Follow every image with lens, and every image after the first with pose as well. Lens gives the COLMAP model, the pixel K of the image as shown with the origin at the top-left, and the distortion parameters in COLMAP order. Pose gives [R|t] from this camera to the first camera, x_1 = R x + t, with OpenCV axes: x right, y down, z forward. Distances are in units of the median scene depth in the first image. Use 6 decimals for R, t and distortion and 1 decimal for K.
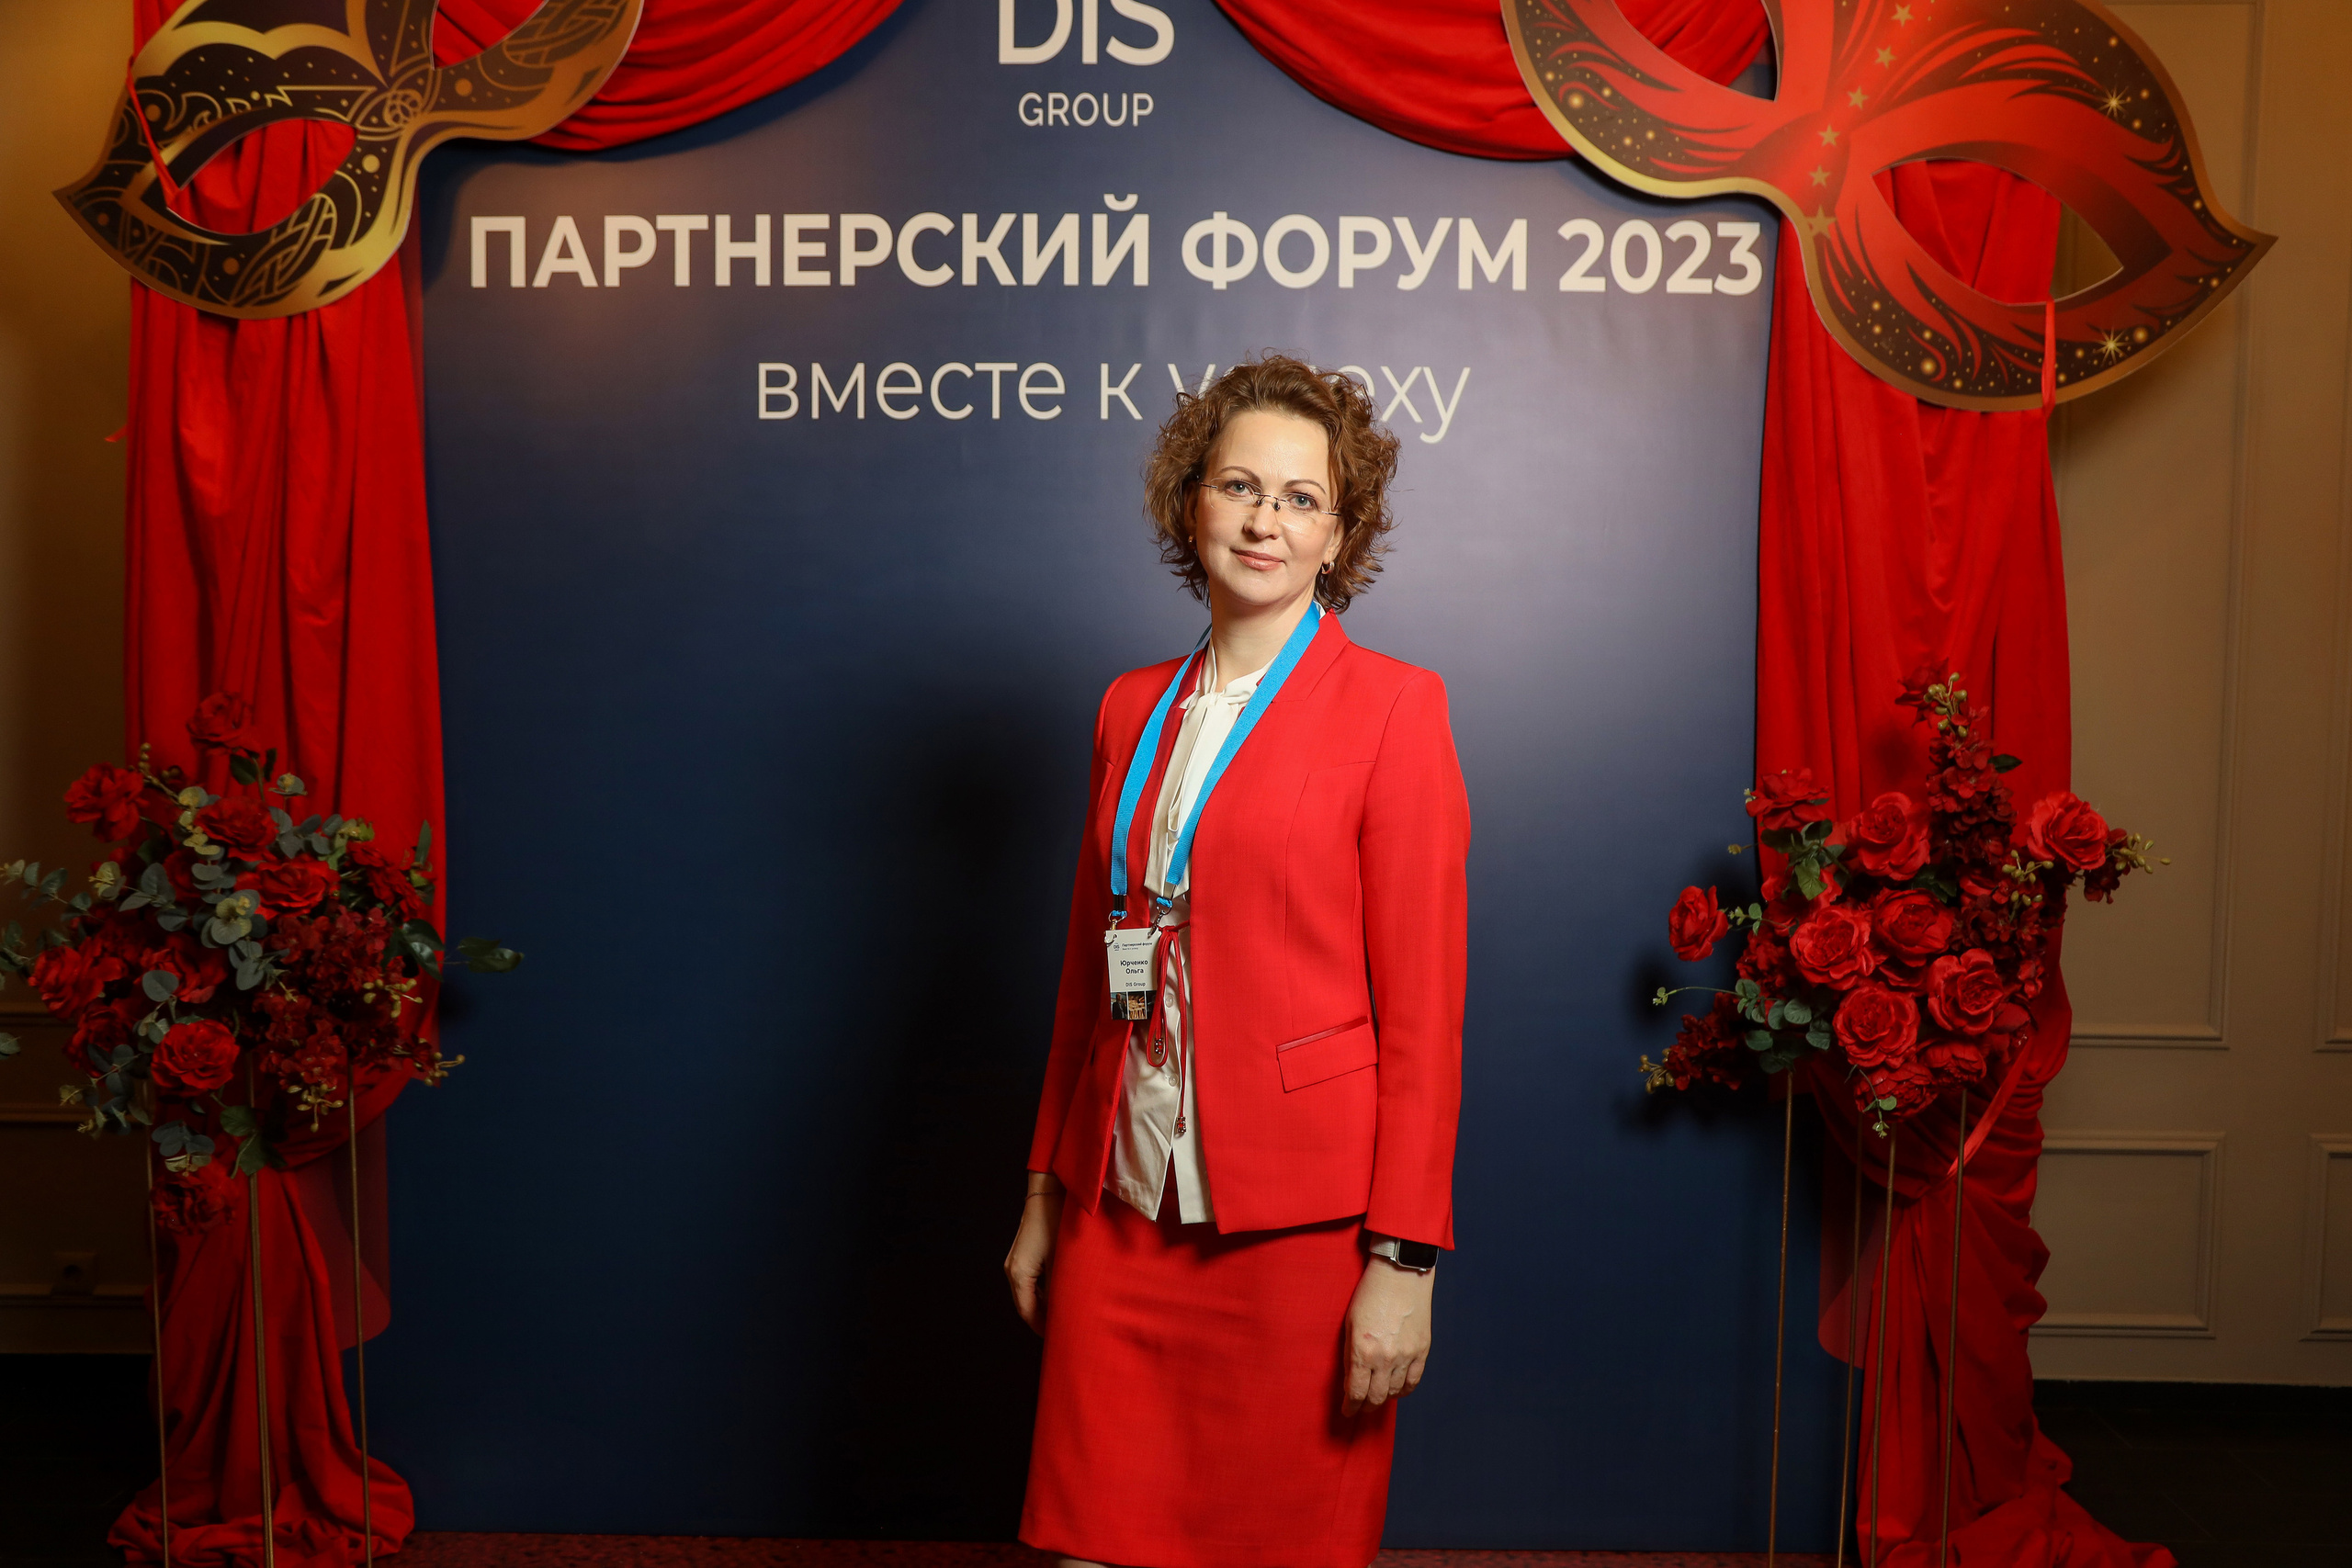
lens RADIAL K [[1991.8, 0, 1184.2], [0, 1991.8, 826.0], [0, 0, 1]] dist [-0.051267, 0.113188]
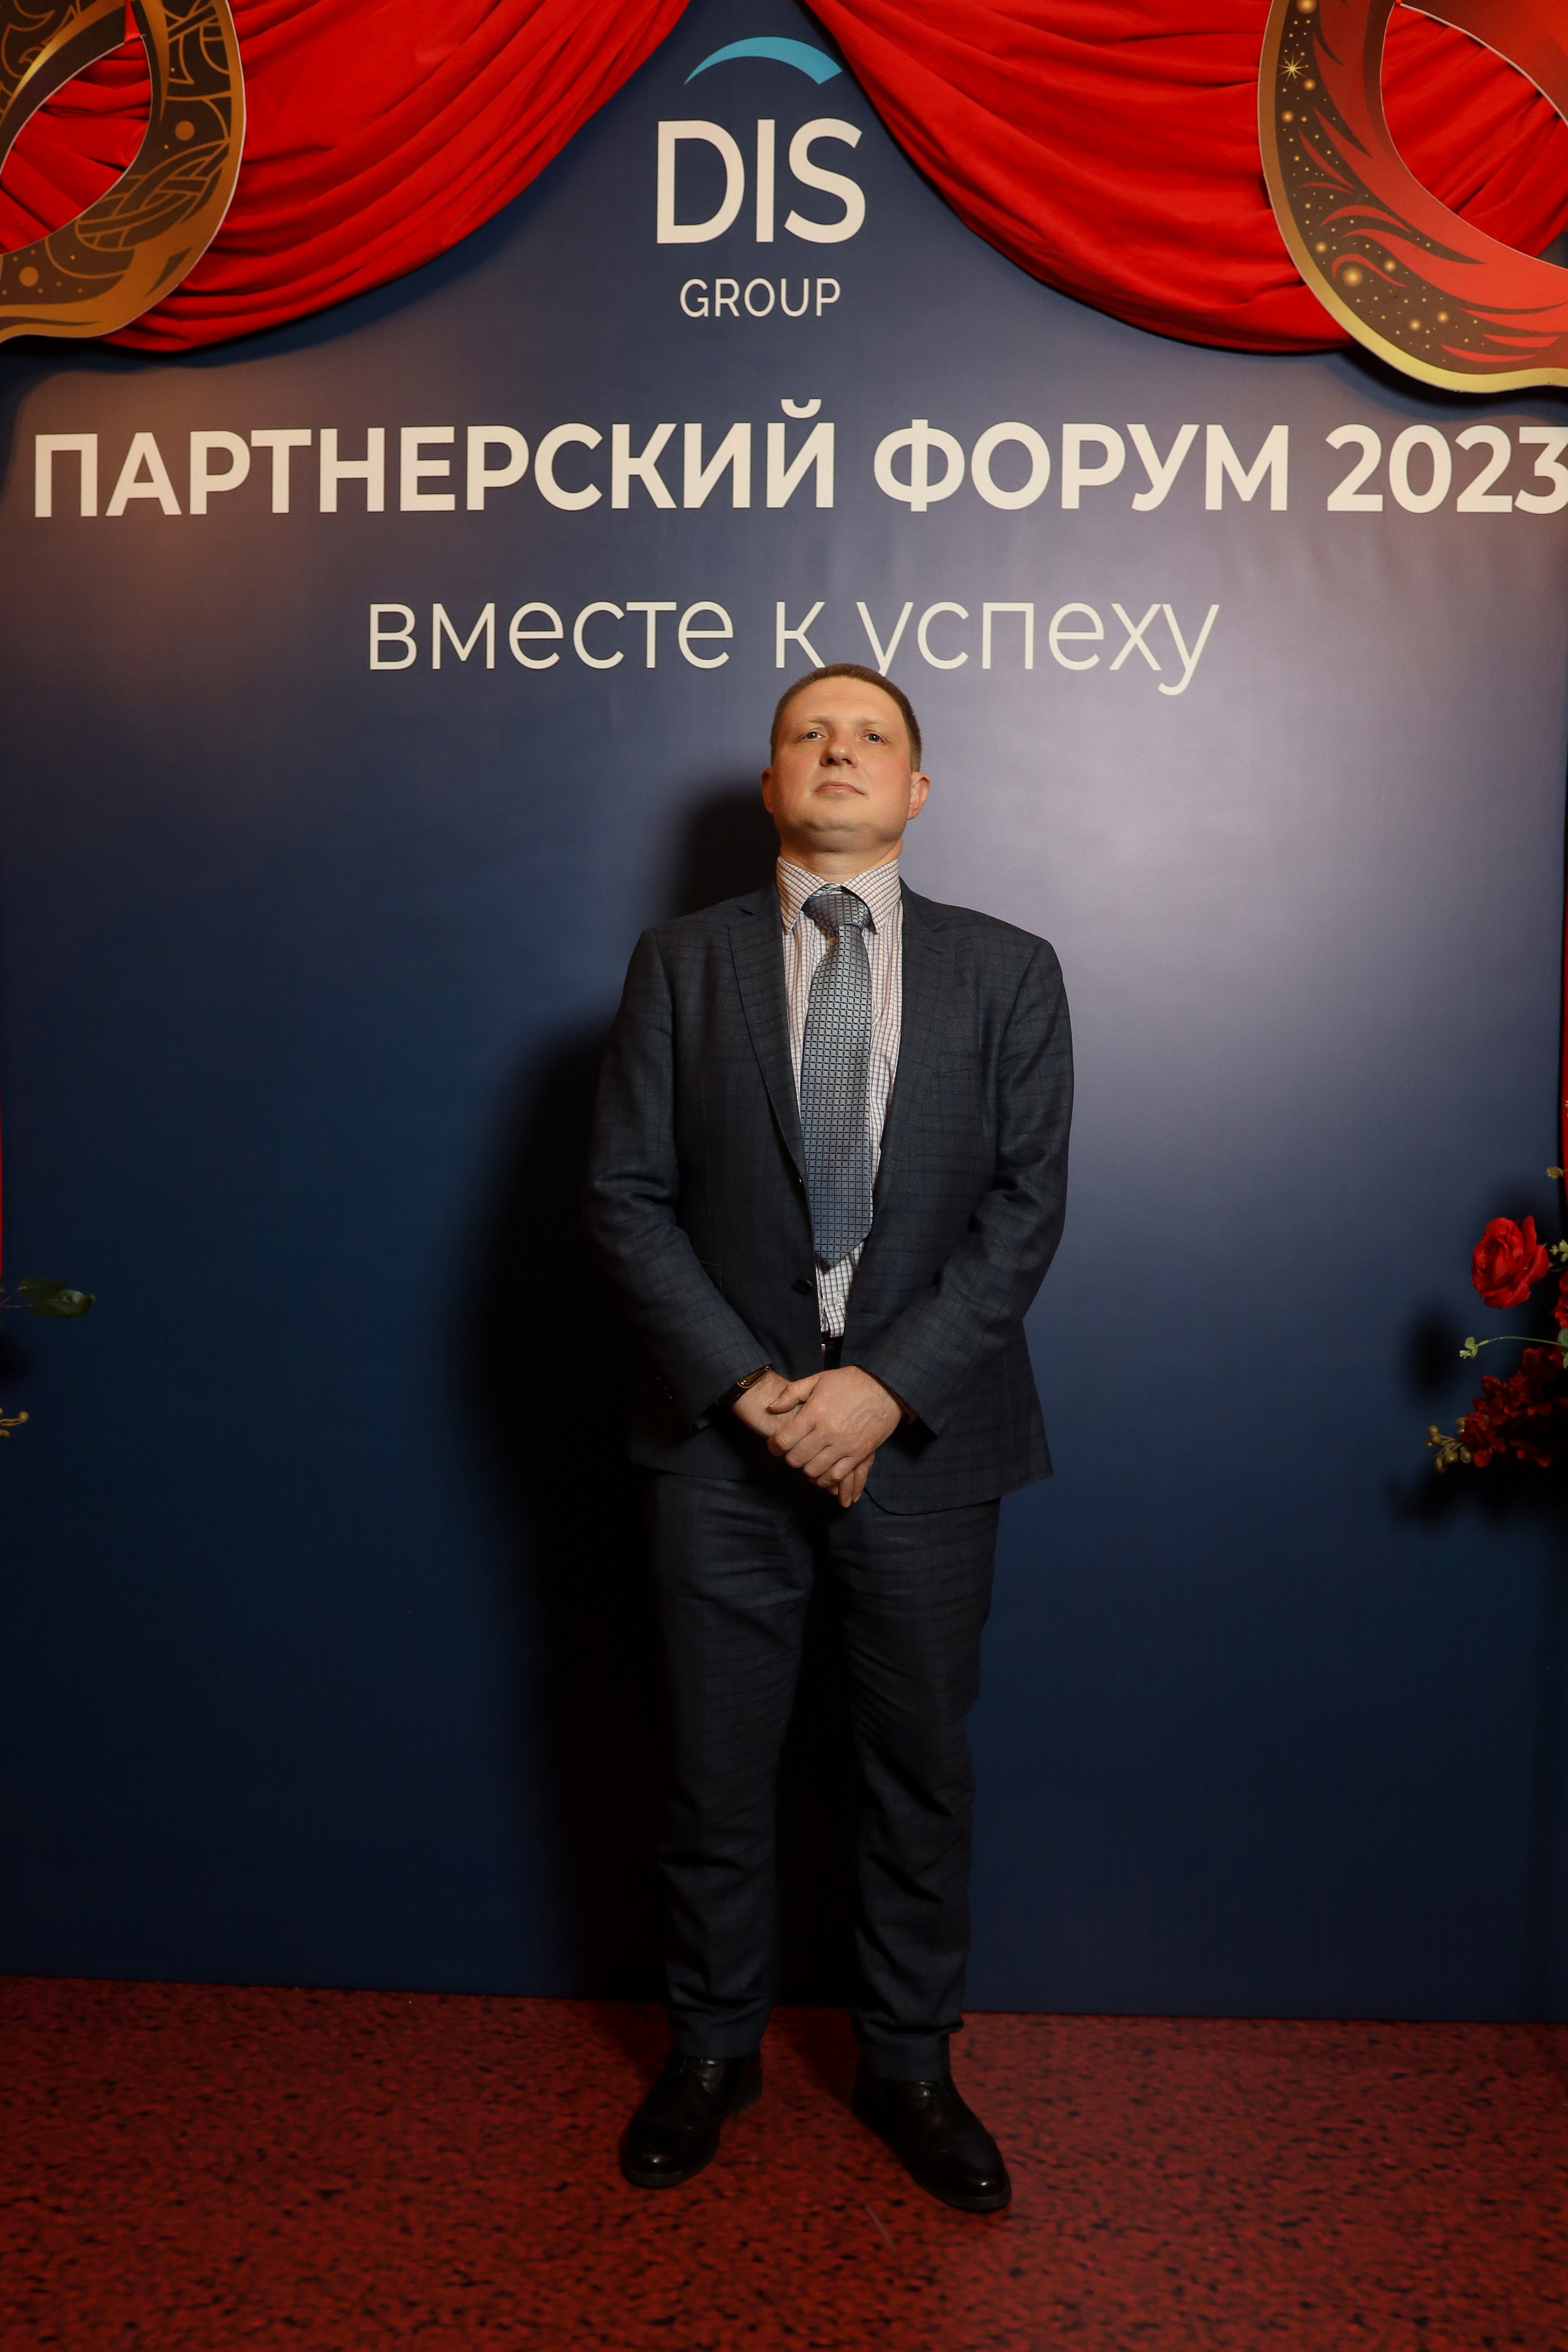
lens RADIAL K [[2162.9, 0, 680.0], [0, 2162.9, 1273.7], [0, 0, 1]] dist [-0.047386, 0.055445]
pose [[0.999375, 0.004929, -0.035003, -0.049543], [-0.004538, 0.999927, 0.011242, 0.041646], [0.035056, -0.011076, 0.999324, 0.085701]]
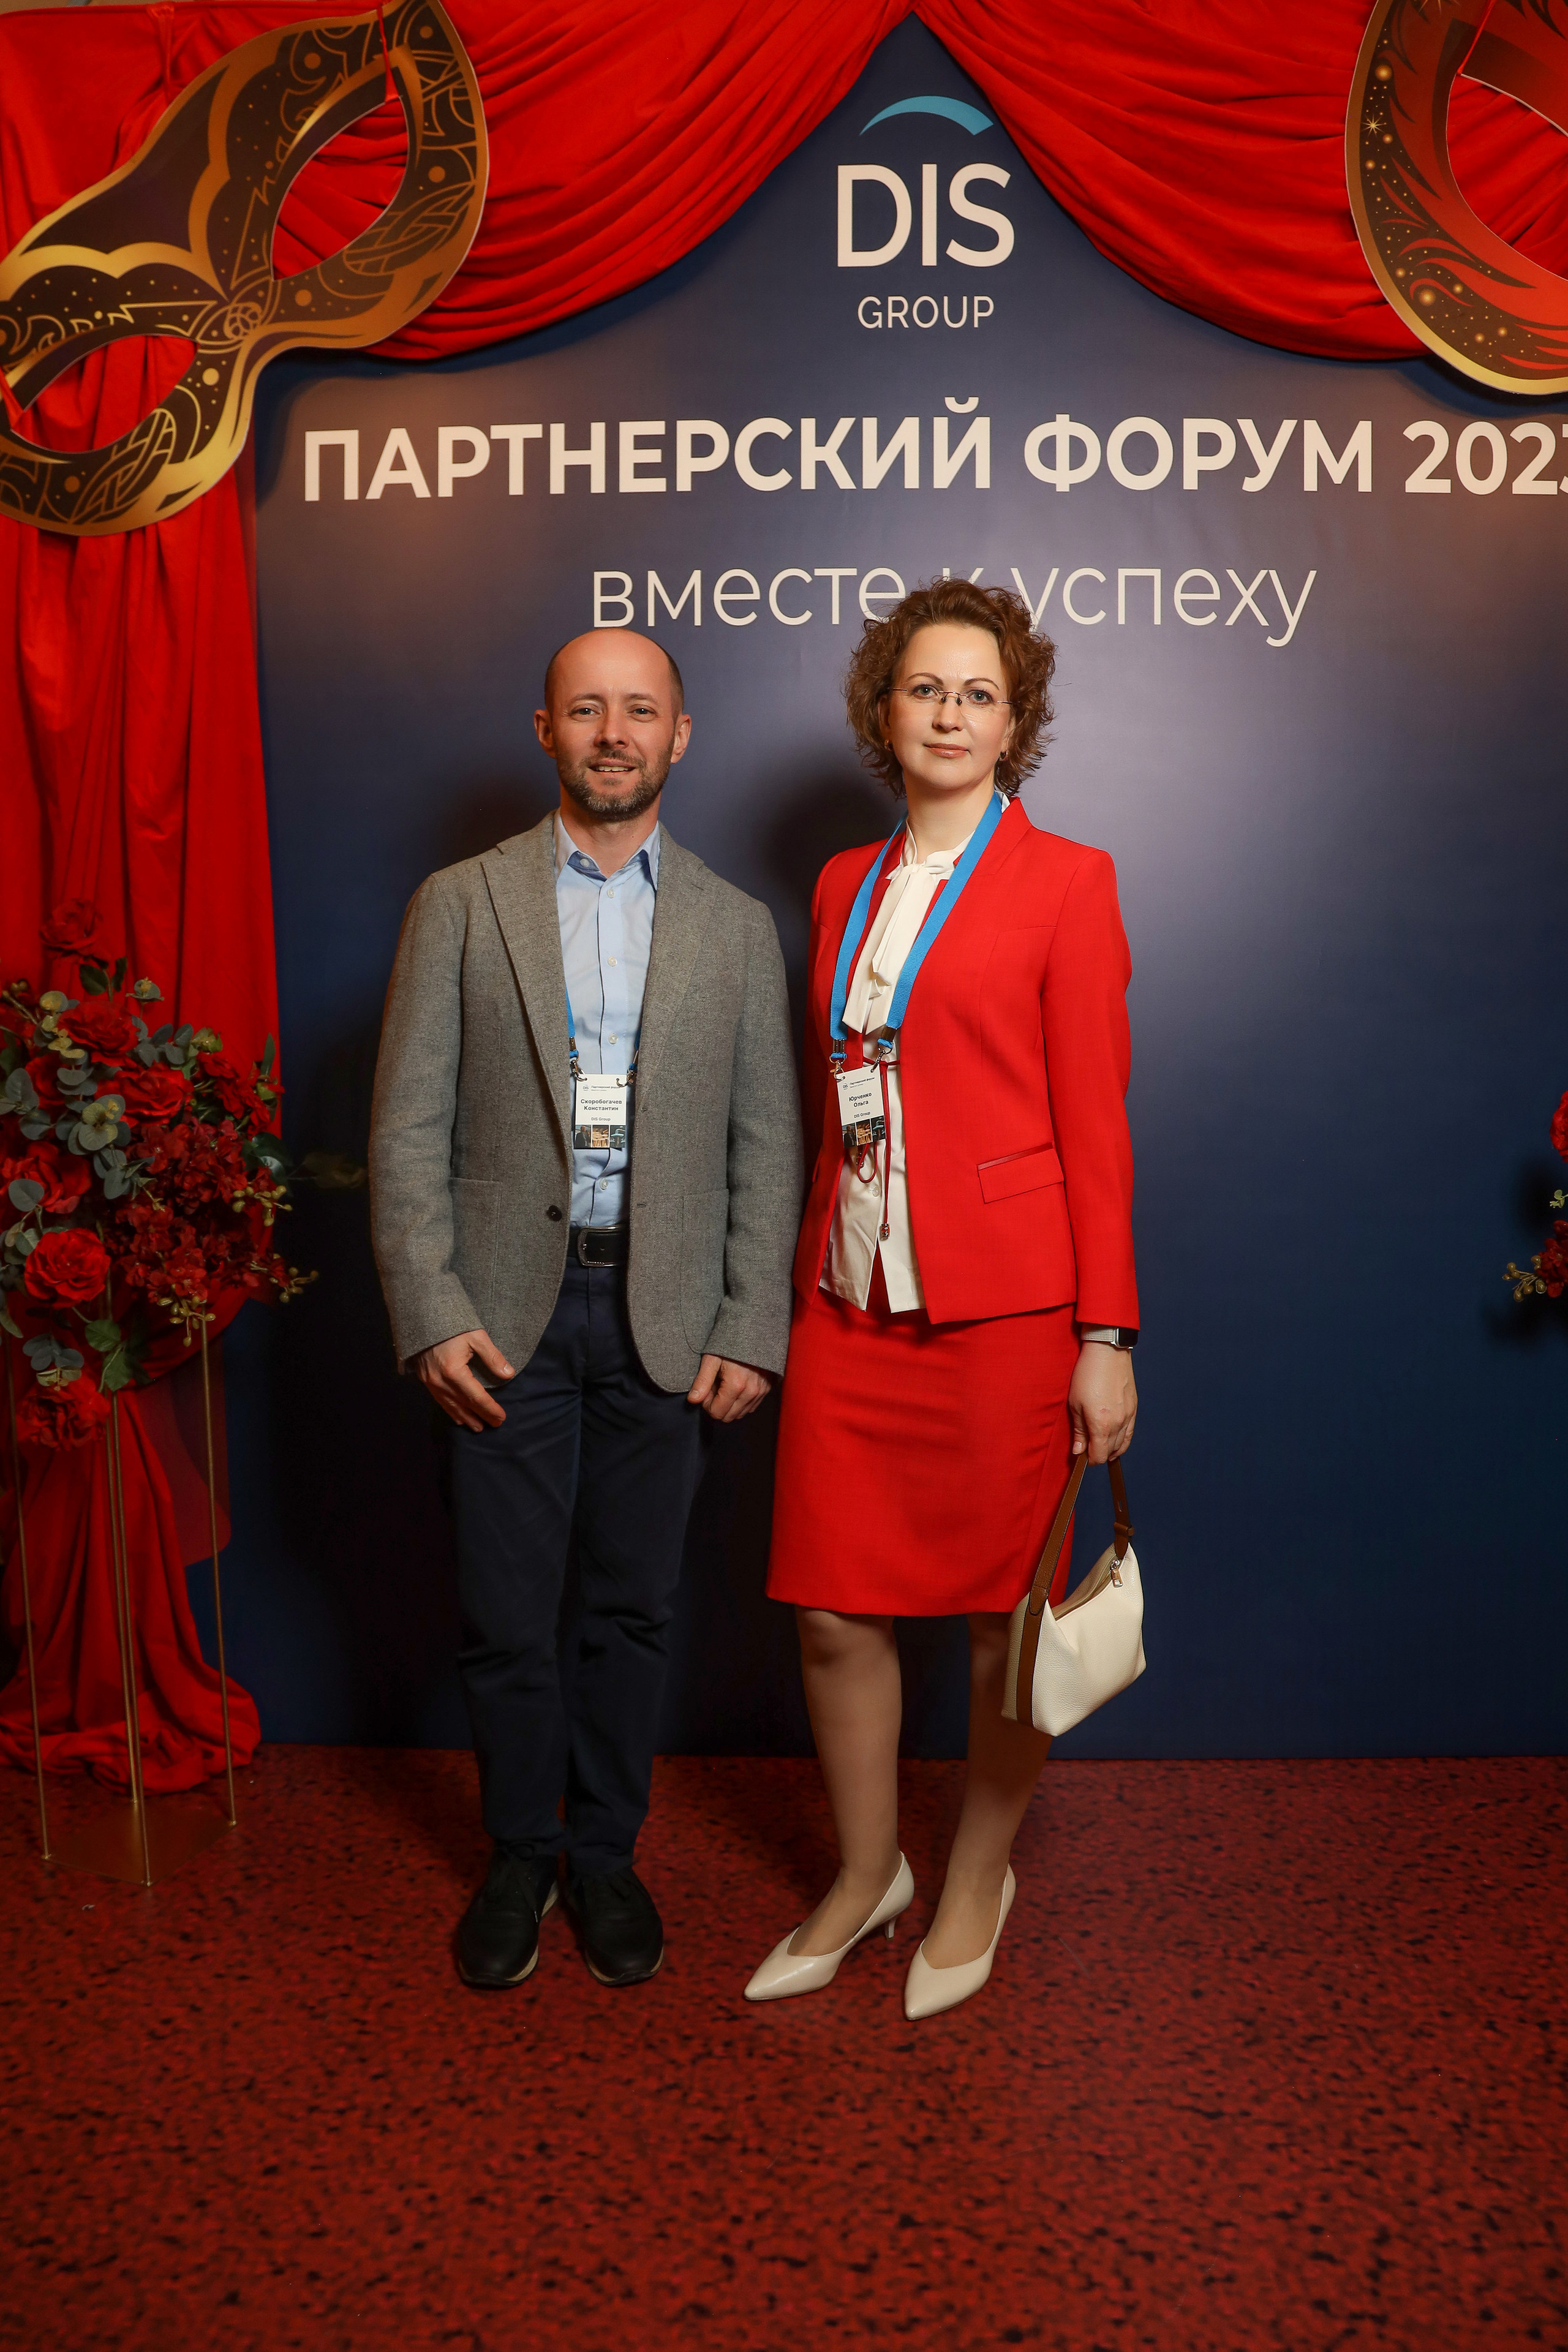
lens RADIAL K [[1741.2, 0, 772.2], [0, 1741.2, 1128.6], [0, 0, 1]] dist [-0.091351, 0.055334]
pose [[0.999876, -0.007754, -0.013674, -0.117439], [0.007967, 0.999847, 0.015598, 0.031649], [0.013551, -0.015705, 0.999785, 0.140248]]
